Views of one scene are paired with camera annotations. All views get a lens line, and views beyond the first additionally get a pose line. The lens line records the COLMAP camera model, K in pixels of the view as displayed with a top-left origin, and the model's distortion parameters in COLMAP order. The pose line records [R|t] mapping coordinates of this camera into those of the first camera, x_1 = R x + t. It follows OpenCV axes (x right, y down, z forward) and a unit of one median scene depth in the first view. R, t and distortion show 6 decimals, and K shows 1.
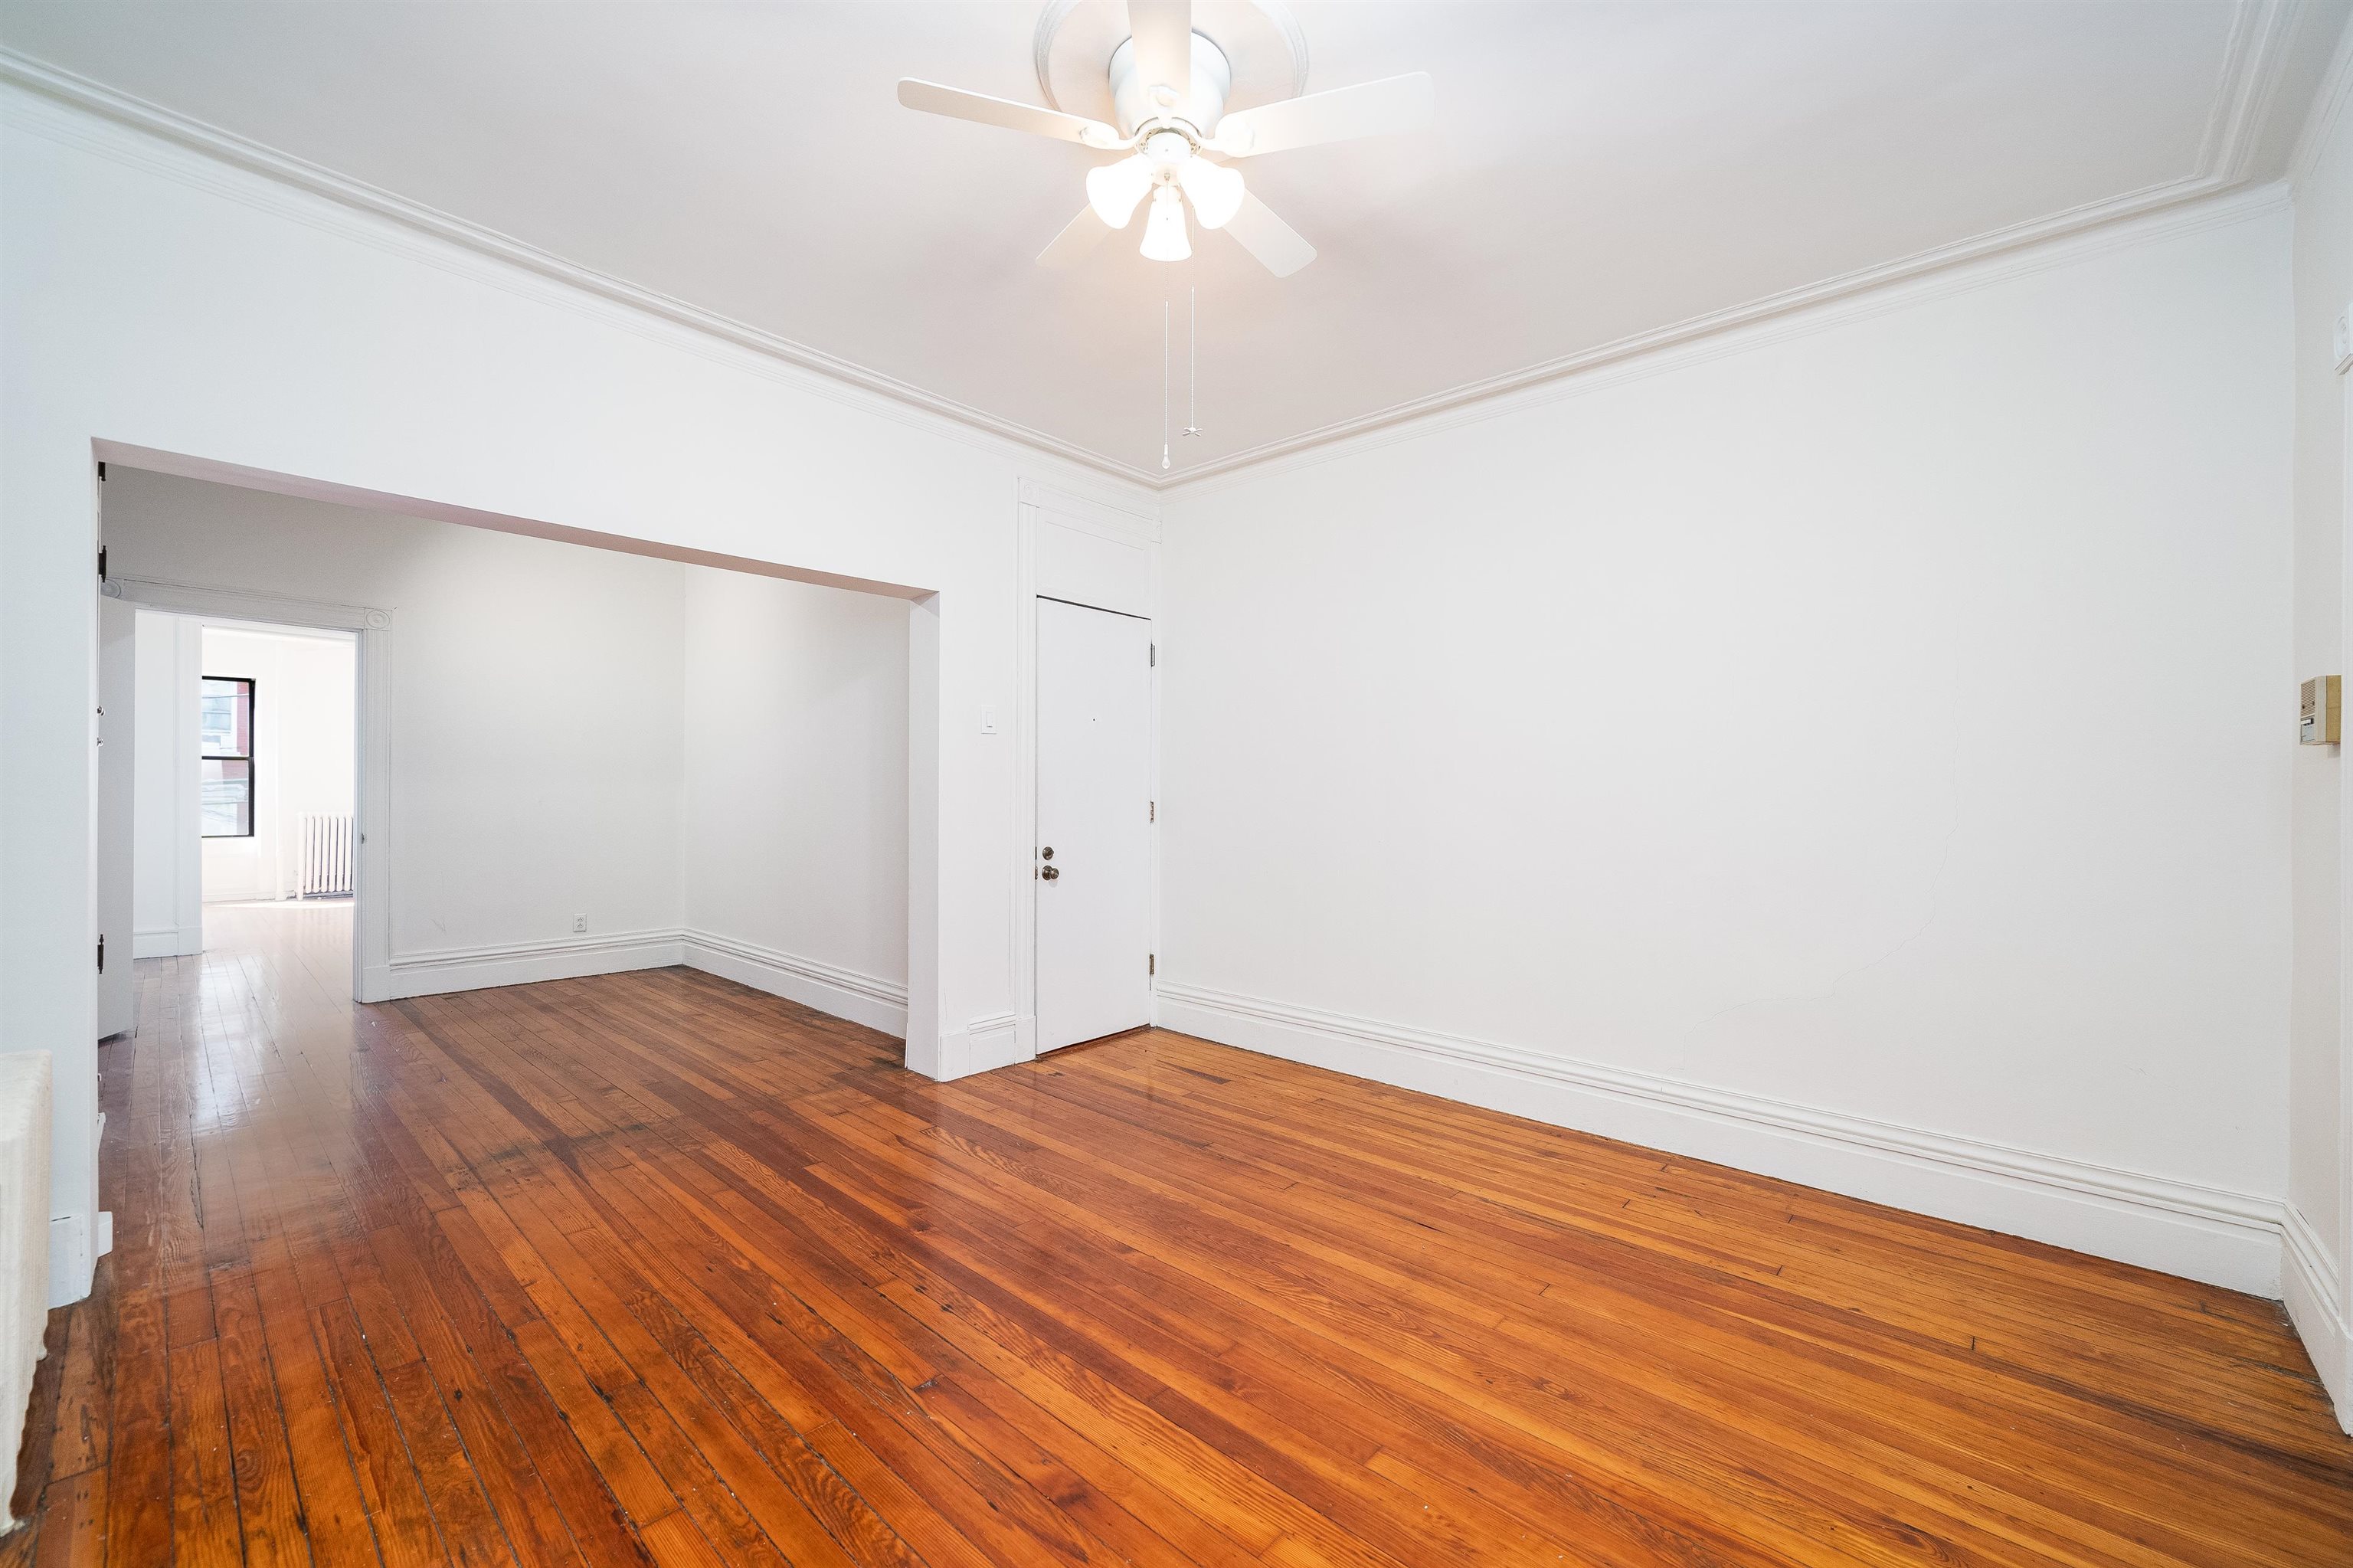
lens RADIAL K [[924.6, 0, 1193.0], [0, 924.6, 783.5], [0, 0, 1]] dist [0.000721, 0.000142]
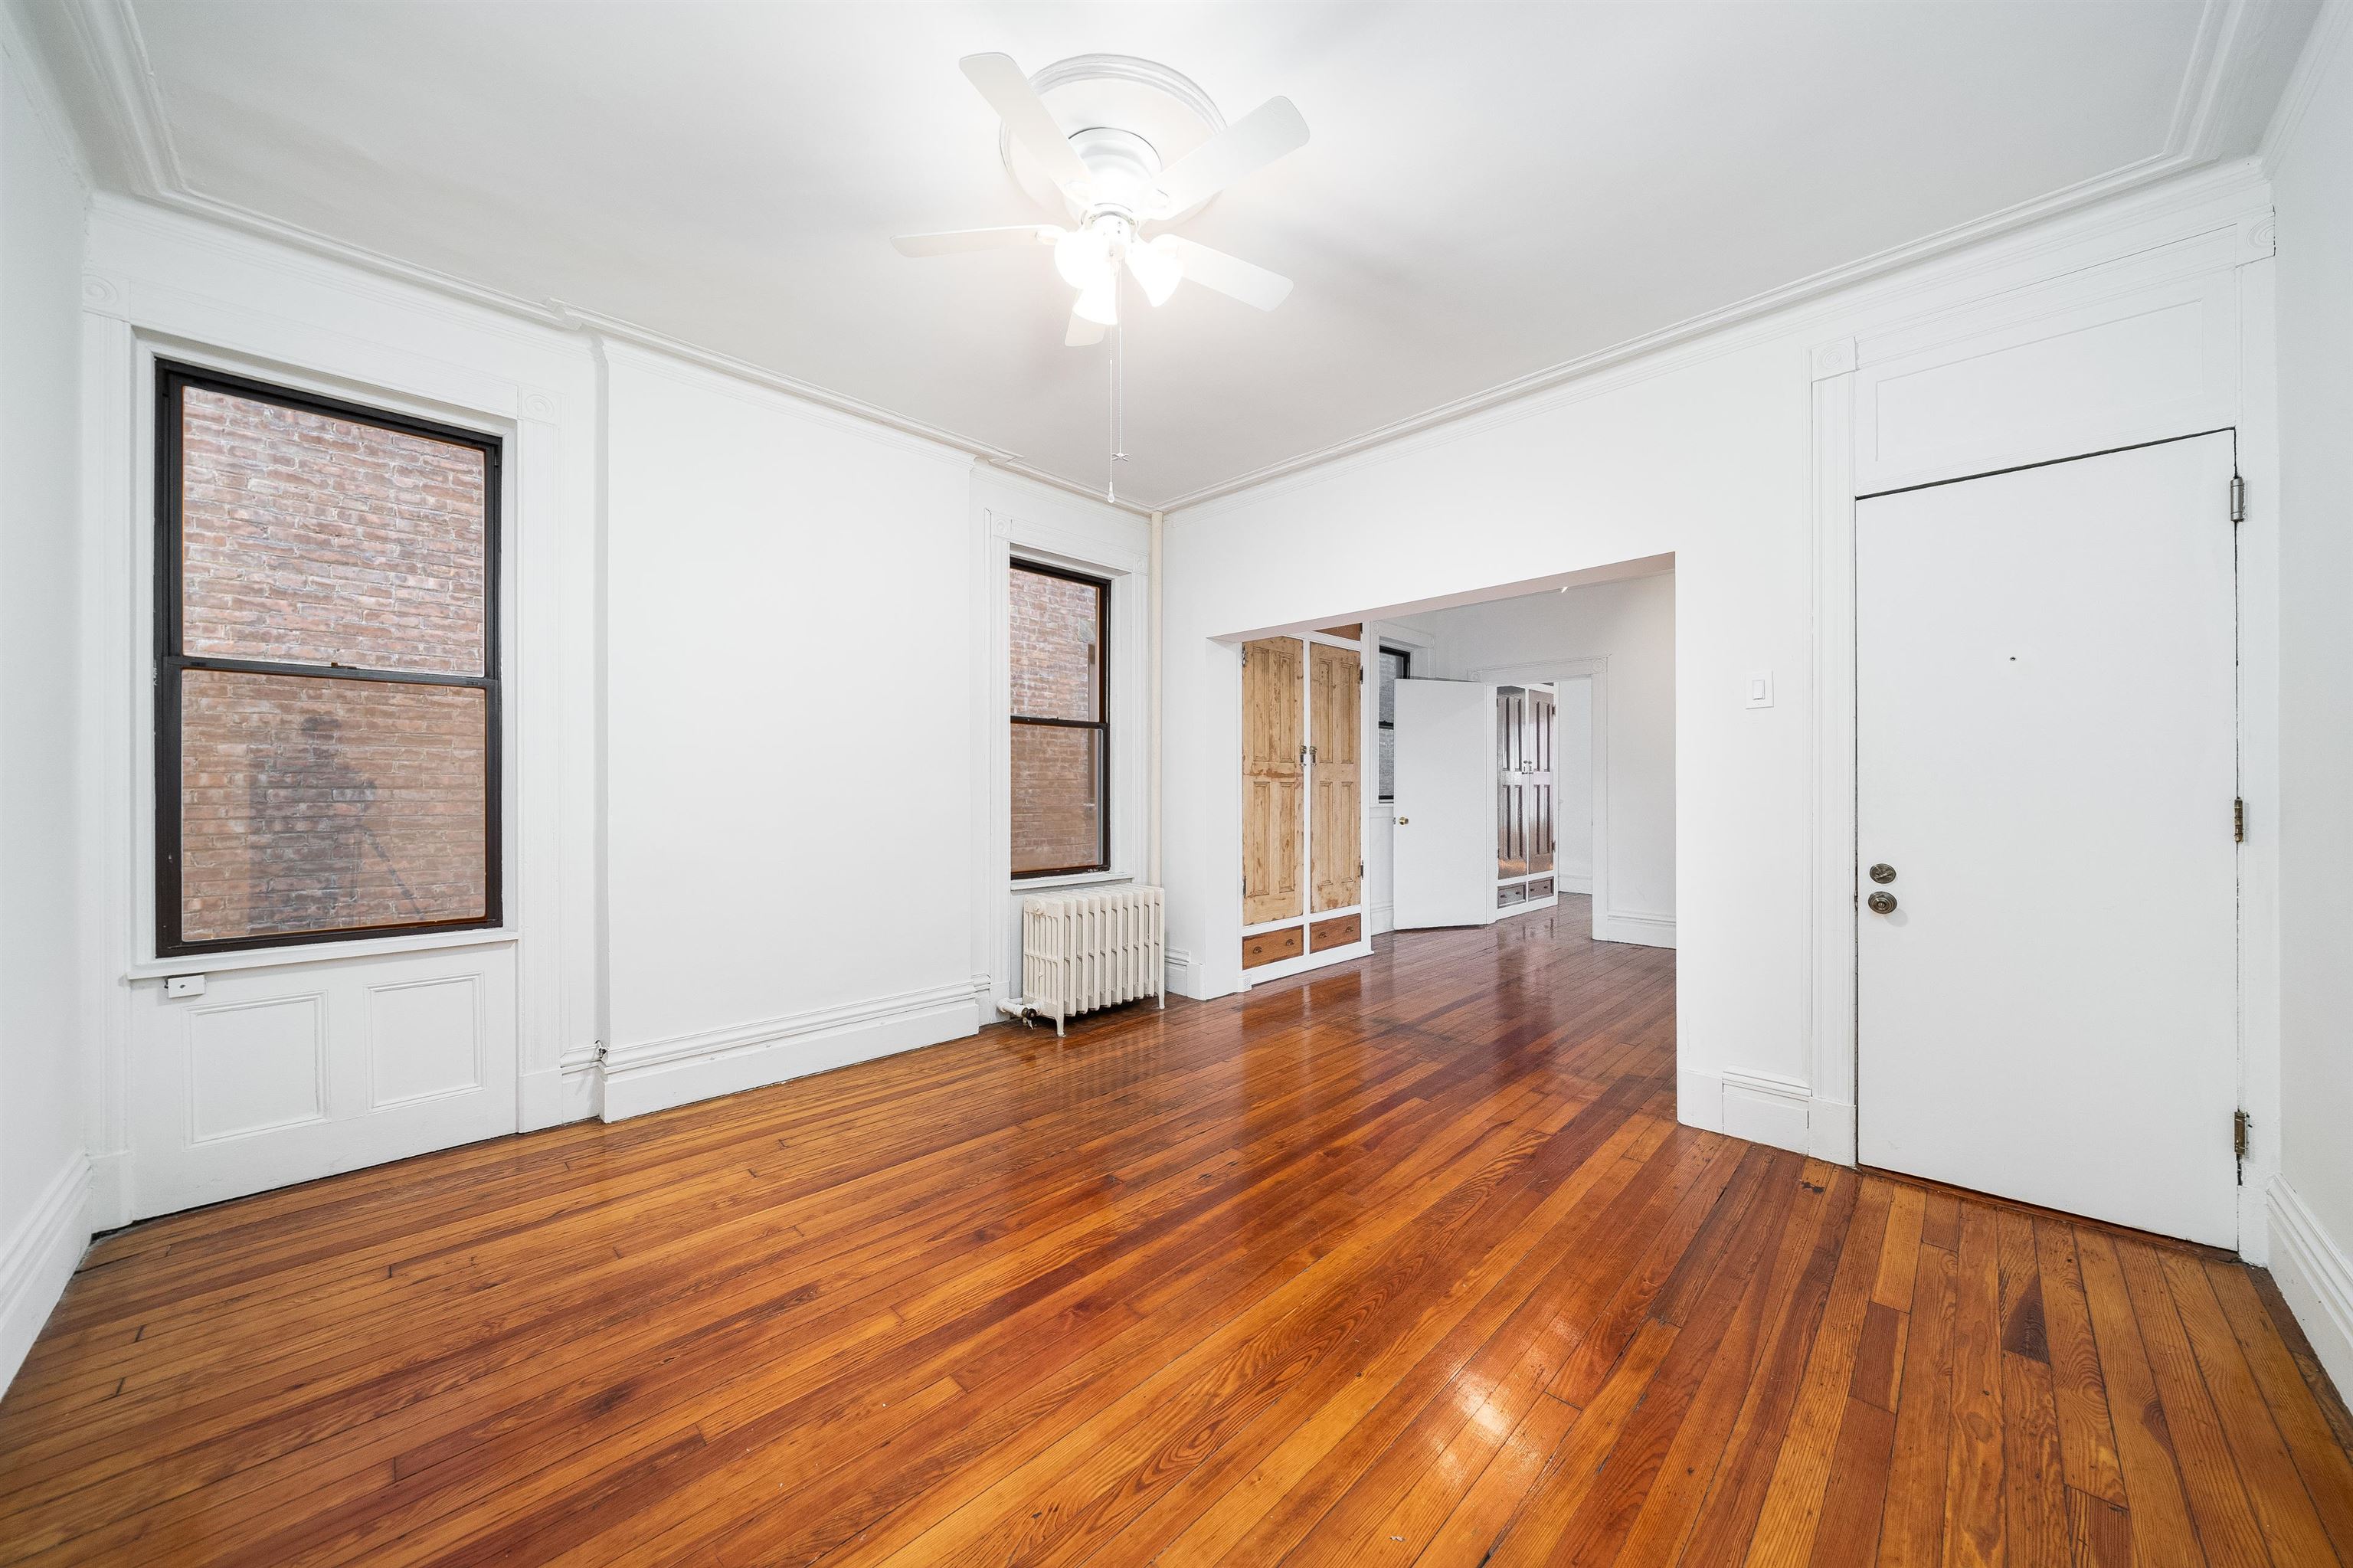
lens RADIAL K [[828.3, 0, 1185.5], [0, 828.3, 788.2], [0, 0, 1]] dist [-0.004385, -0.000154]
pose [[-0.040541, -0.004386, -0.999168, 0.687606], [0.007794, 0.999959, -0.004706, 0.019046], [0.999147, -0.007979, -0.040505, 0.778545]]
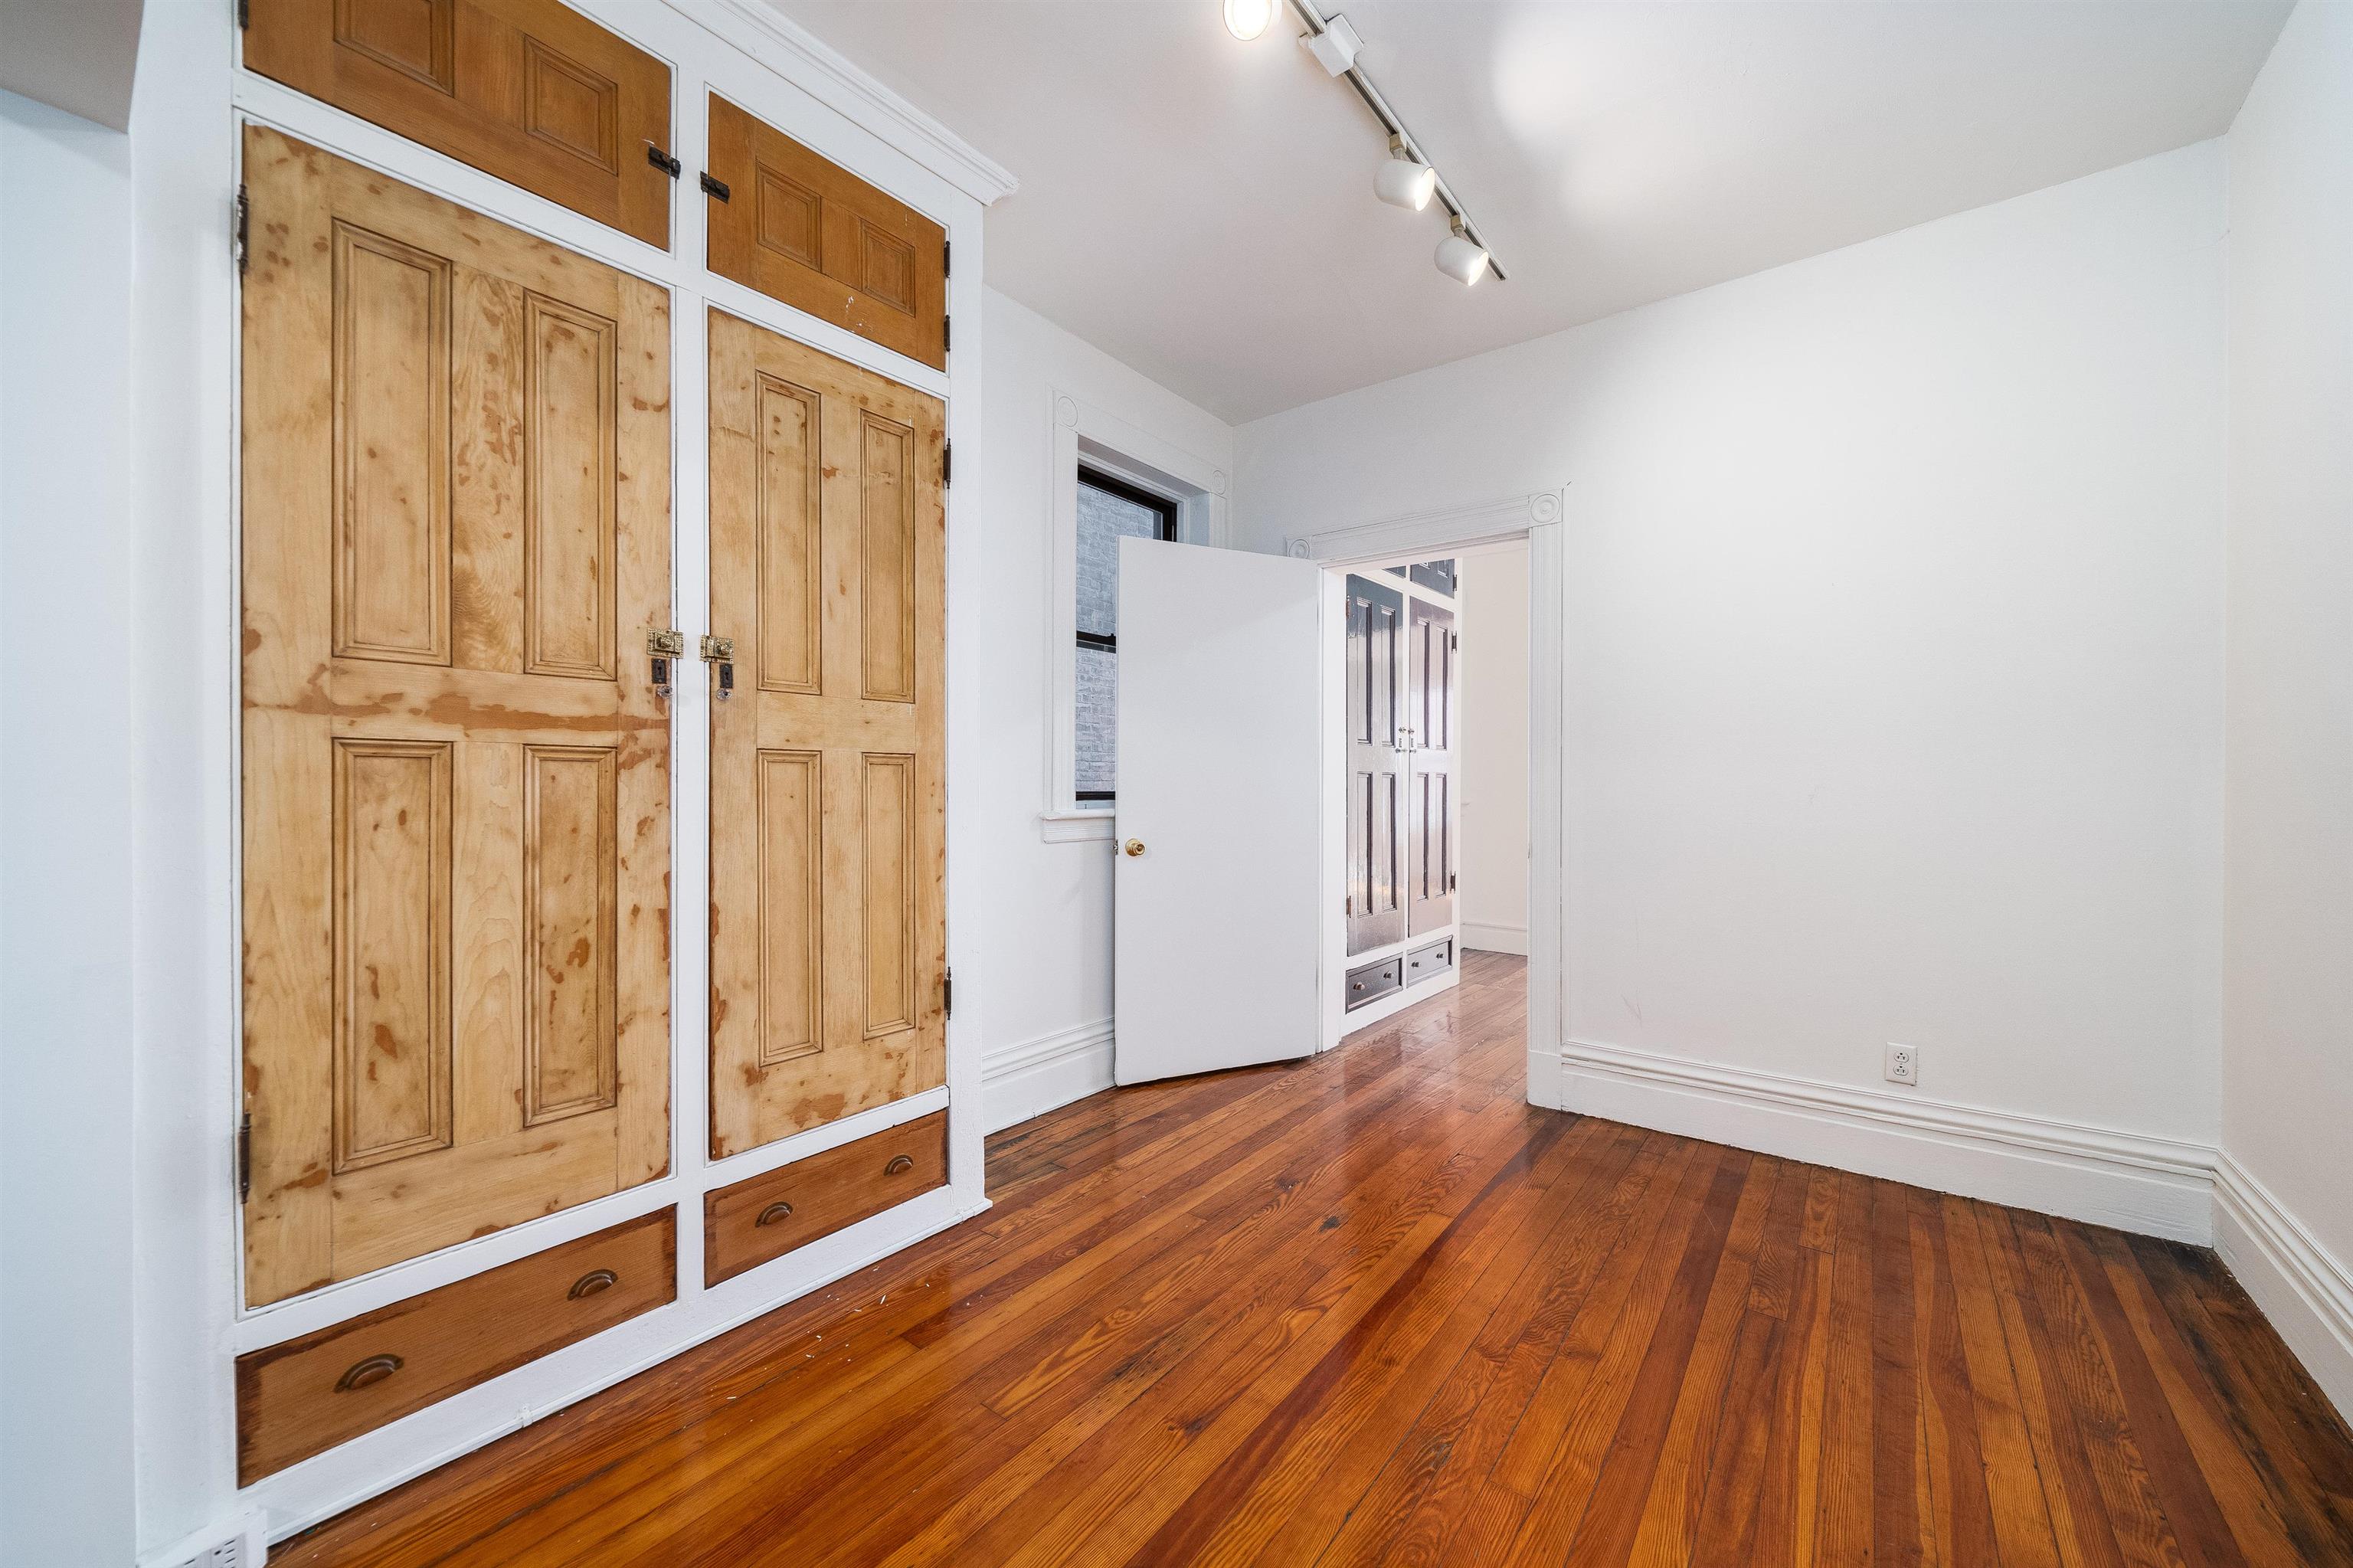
lens RADIAL K [[857.9, 0, 1190.9], [0, 857.9, 794.7], [0, 0, 1]] dist [-0.006858, -0.000096]
pose [[0.073230, 0.005280, -0.997301, -0.546427], [0.006591, 0.999962, 0.005779, 0.030090], [0.997293, -0.006996, 0.073192, 1.280446]]
